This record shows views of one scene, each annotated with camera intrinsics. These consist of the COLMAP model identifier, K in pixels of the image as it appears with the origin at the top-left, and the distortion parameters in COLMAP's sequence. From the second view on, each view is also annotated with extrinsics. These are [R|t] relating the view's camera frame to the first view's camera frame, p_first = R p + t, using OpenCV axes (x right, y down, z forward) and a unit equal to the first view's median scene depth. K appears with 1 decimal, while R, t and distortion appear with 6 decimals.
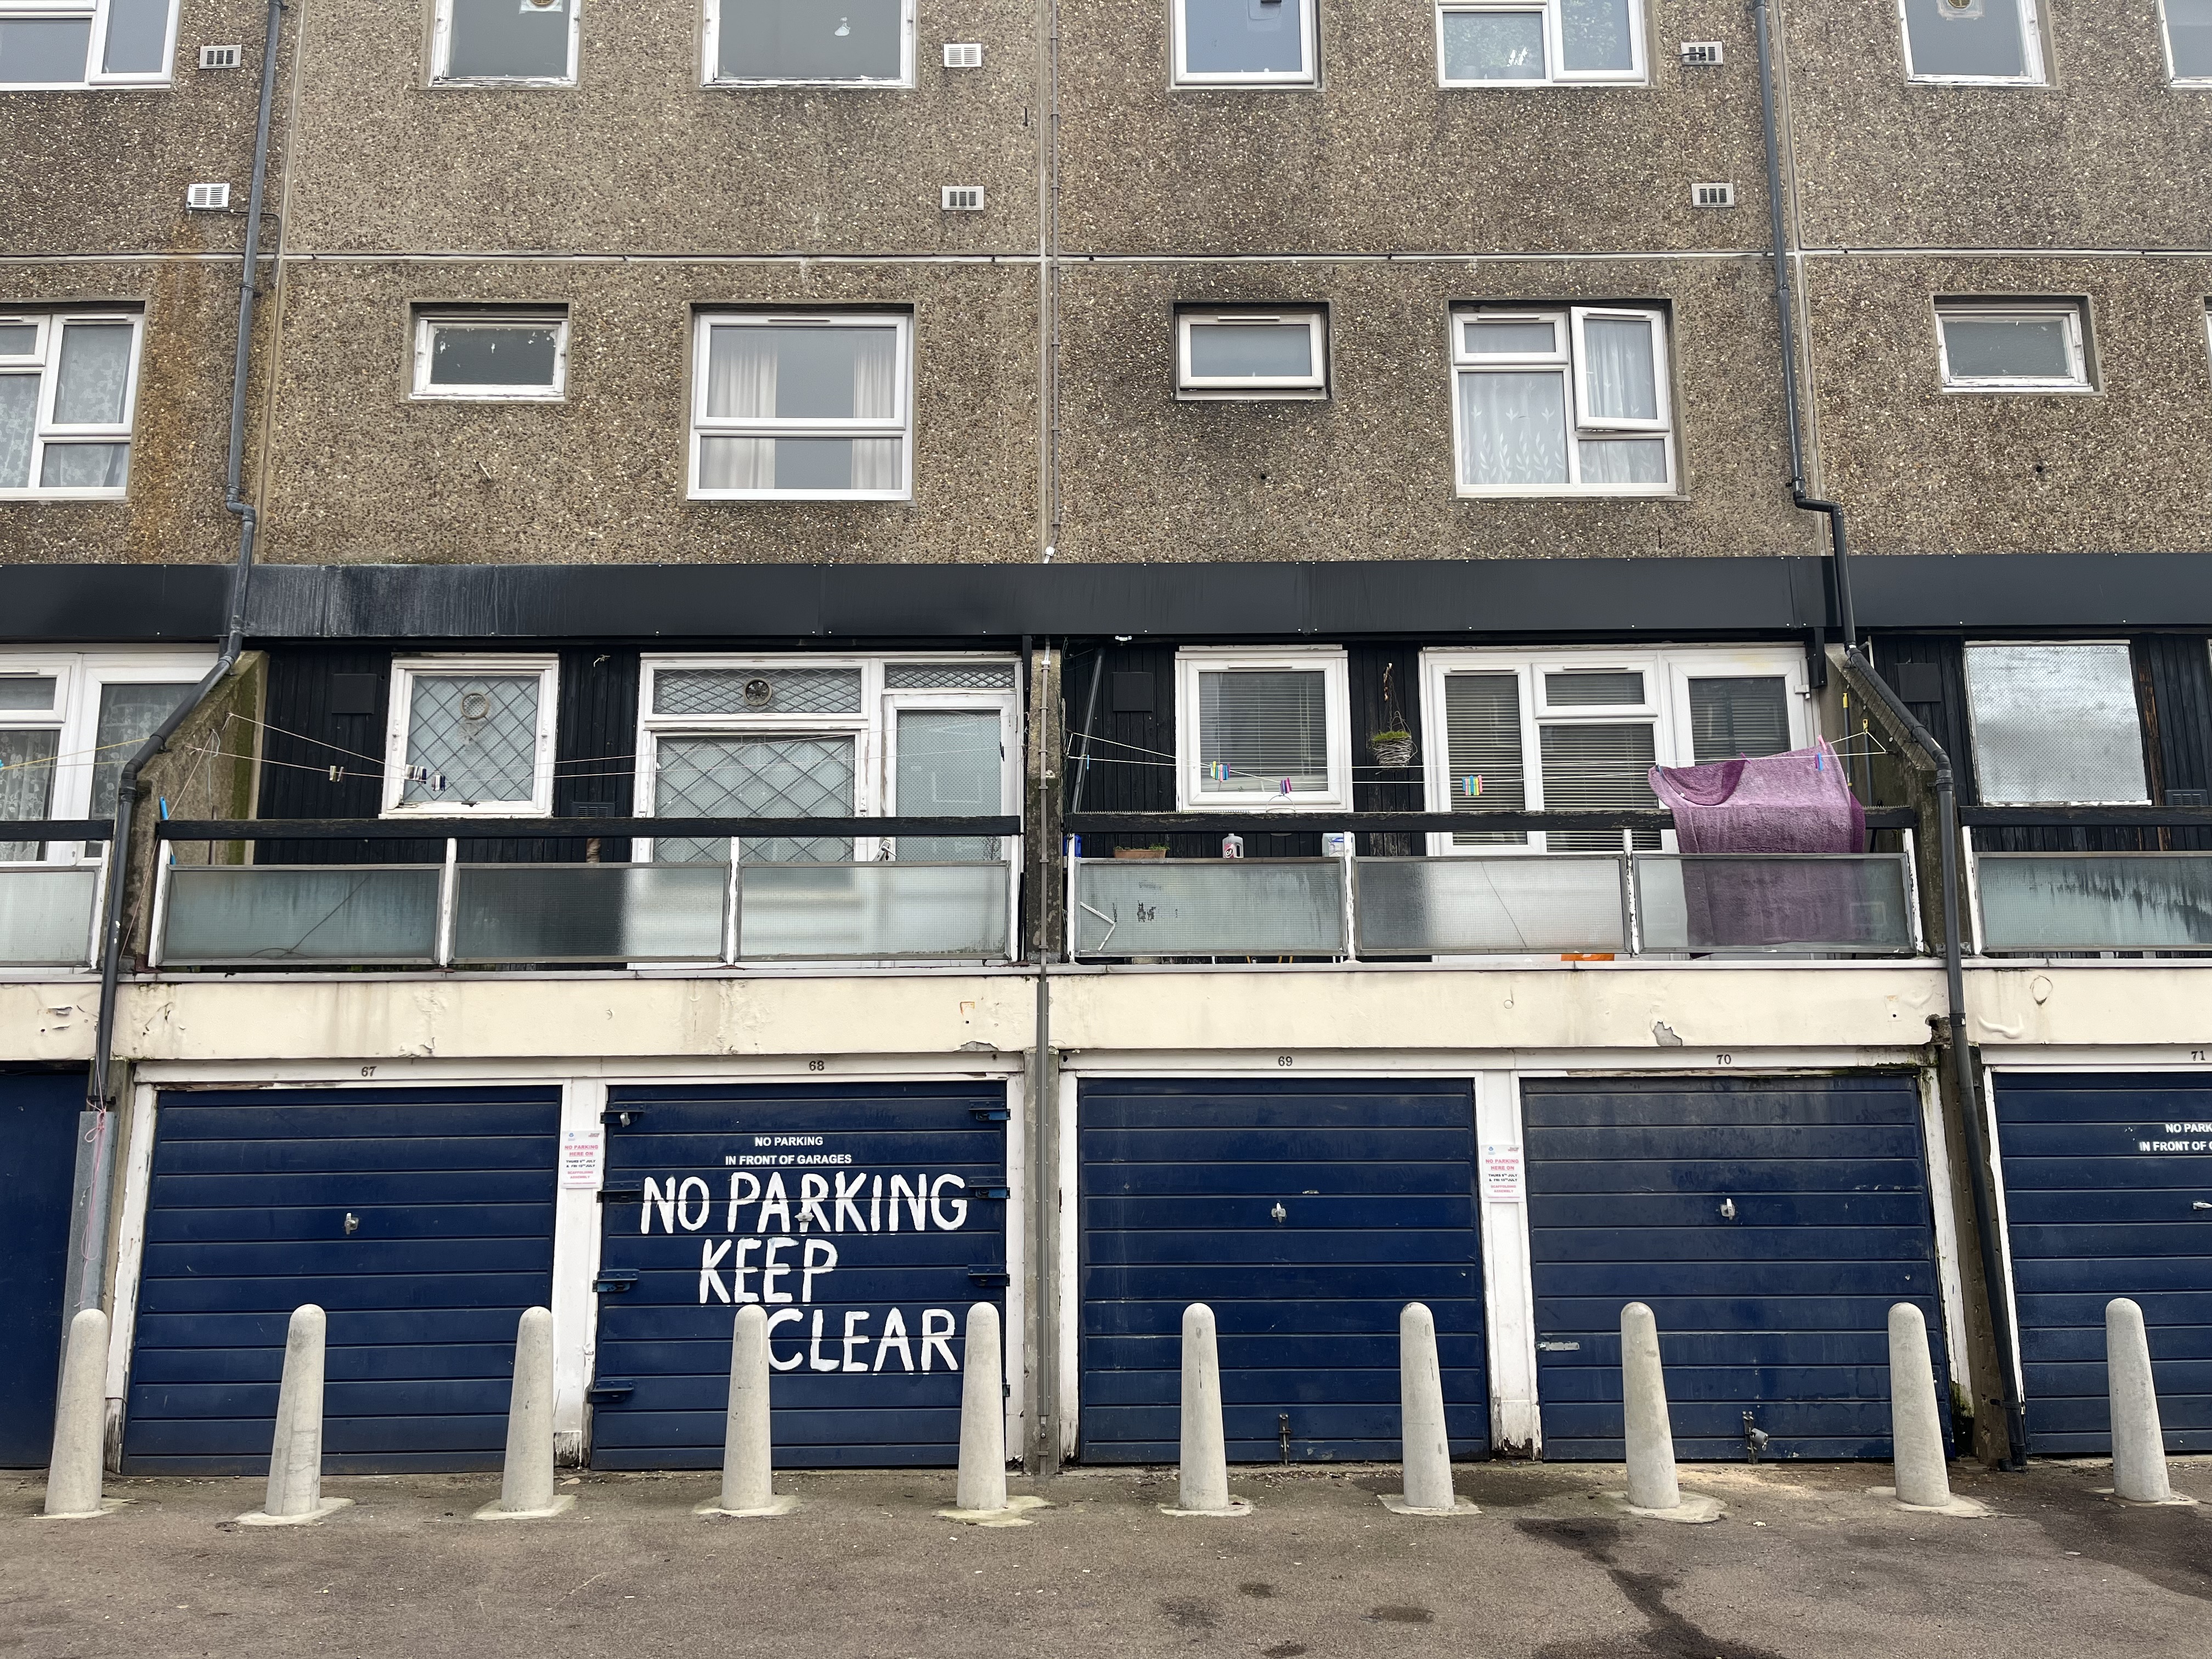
lens RADIAL K [[1648.7, 0, 1106.0], [0, 1648.7, 829.5], [0, 0, 1]] dist [0.030802, 0.006176]
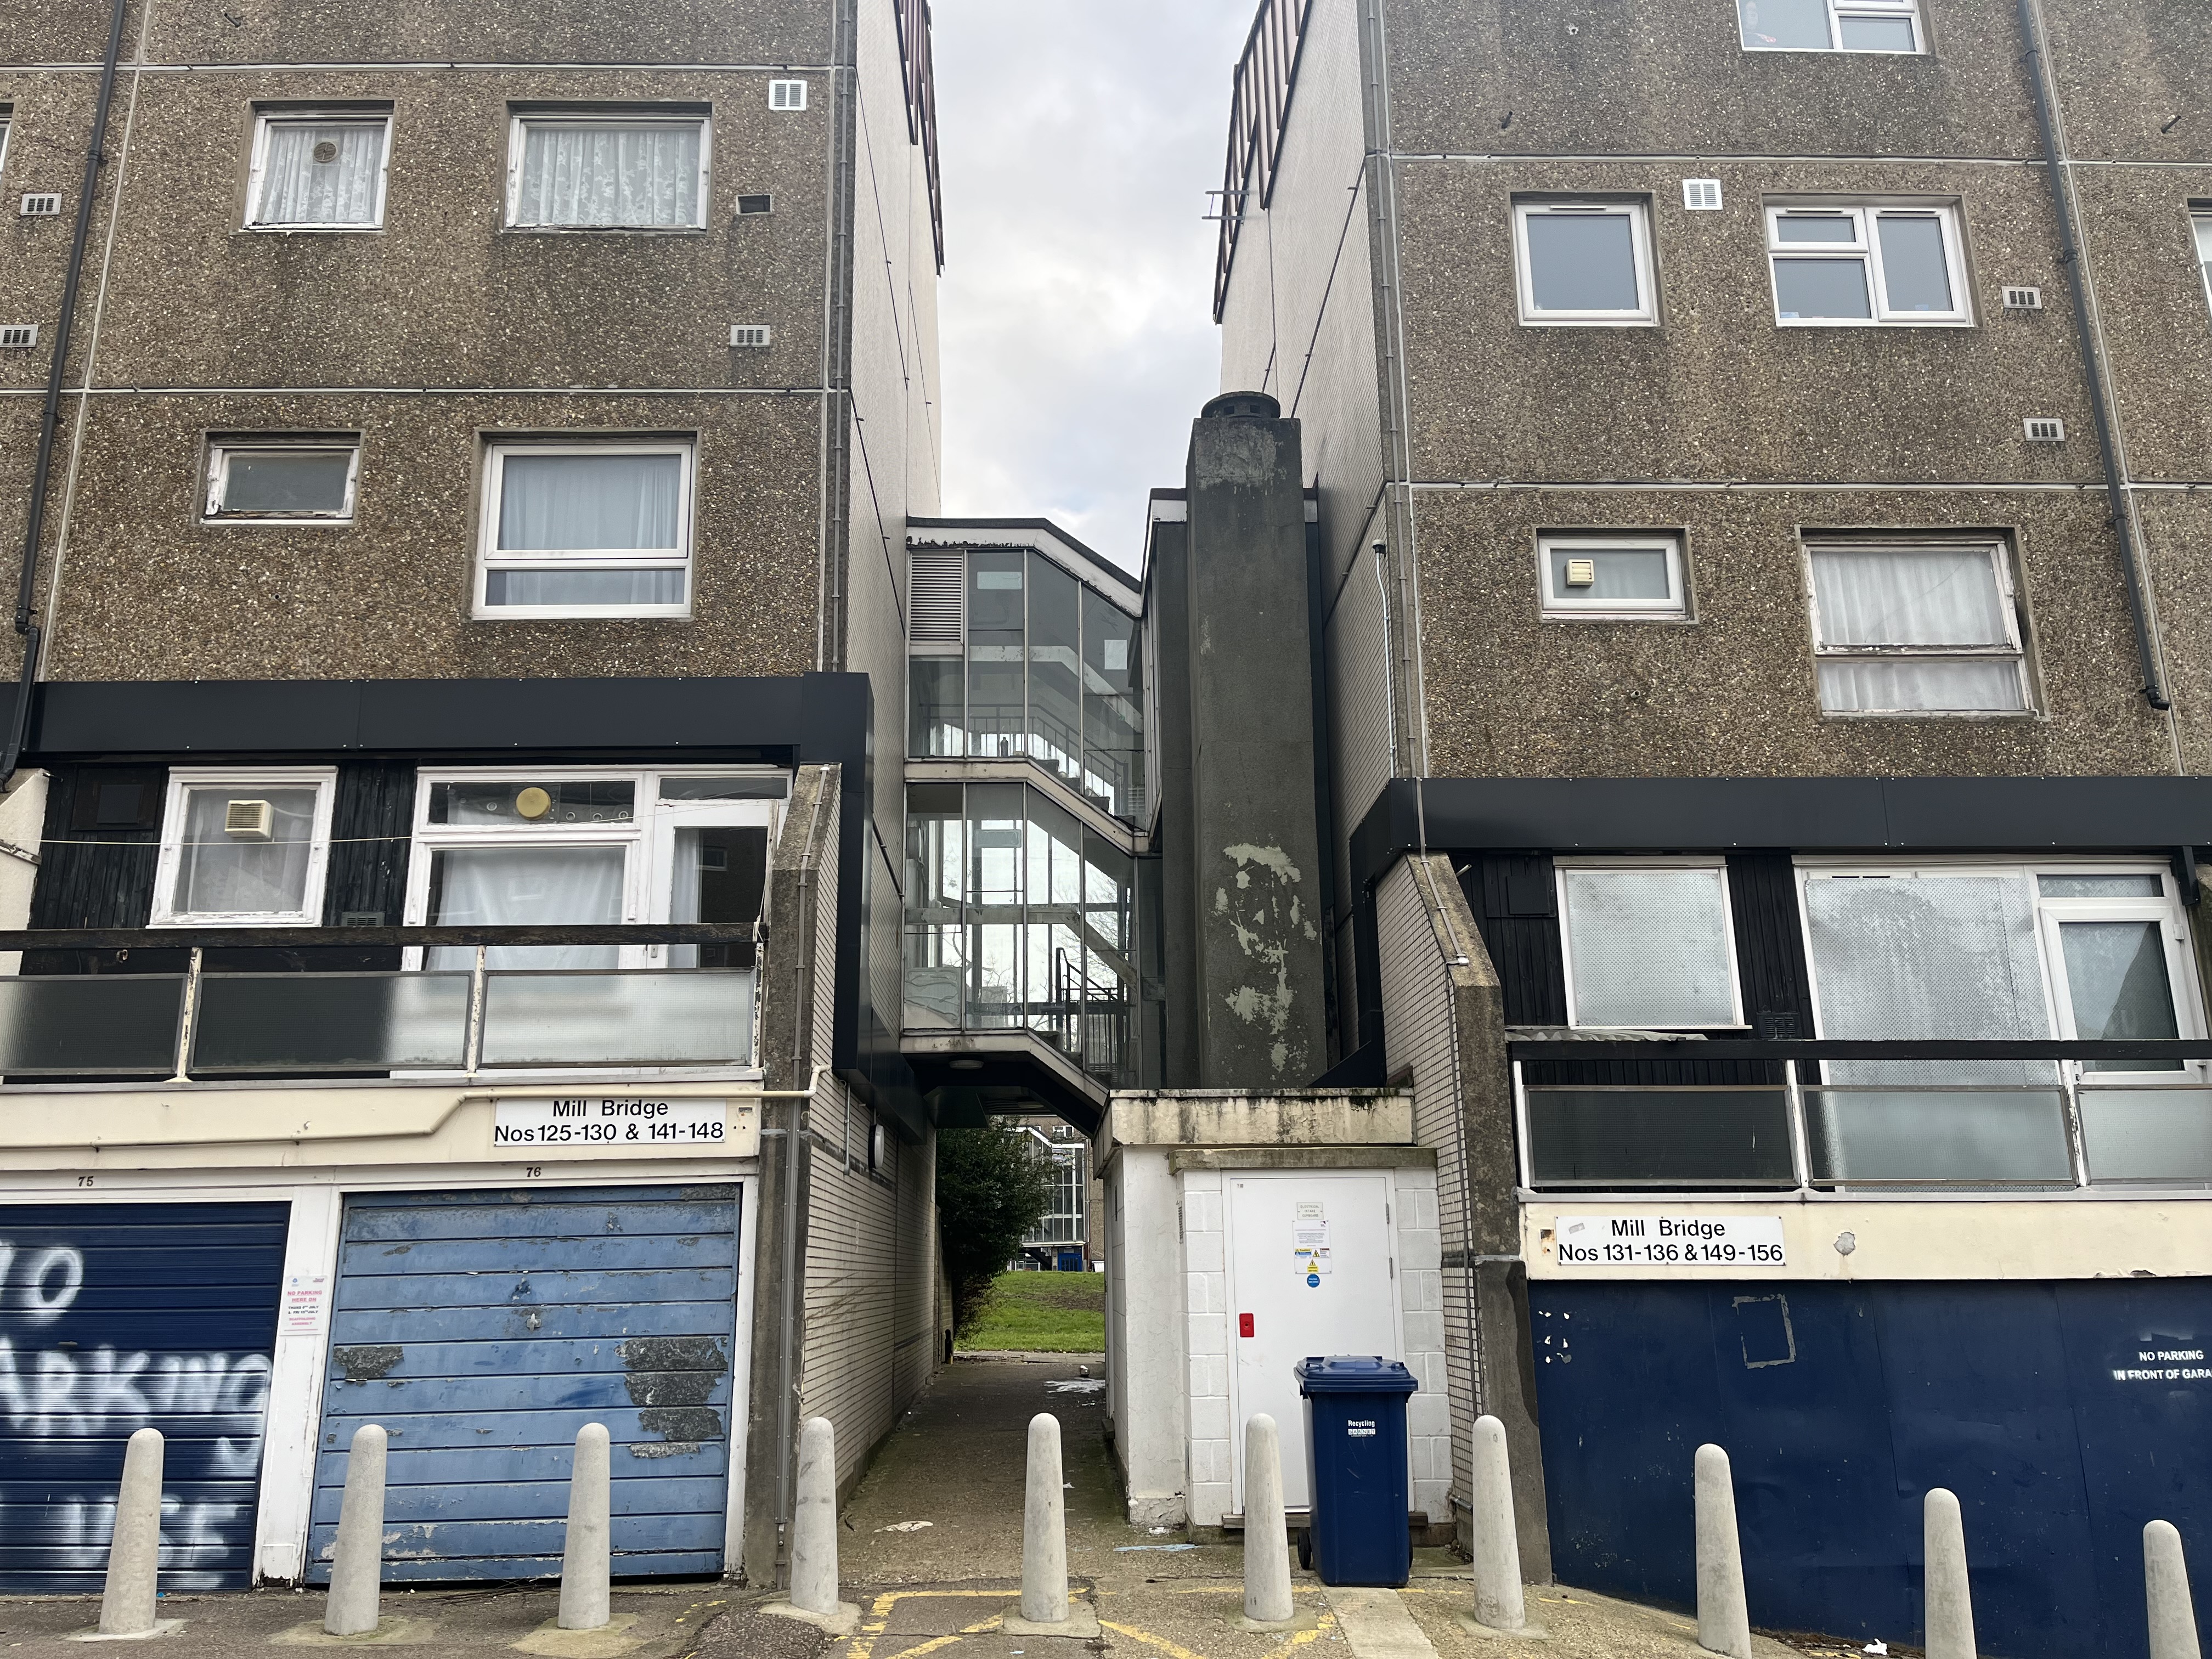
lens RADIAL K [[1603.6, 0, 1106.0], [0, 1603.6, 829.5], [0, 0, 1]] dist [0.008364, 0.001917]
pose [[0.999767, -0.002294, 0.021453, 0.125516], [0.003687, 0.997869, -0.065140, -0.000940], [-0.021258, 0.065203, 0.997646, 0.001343]]
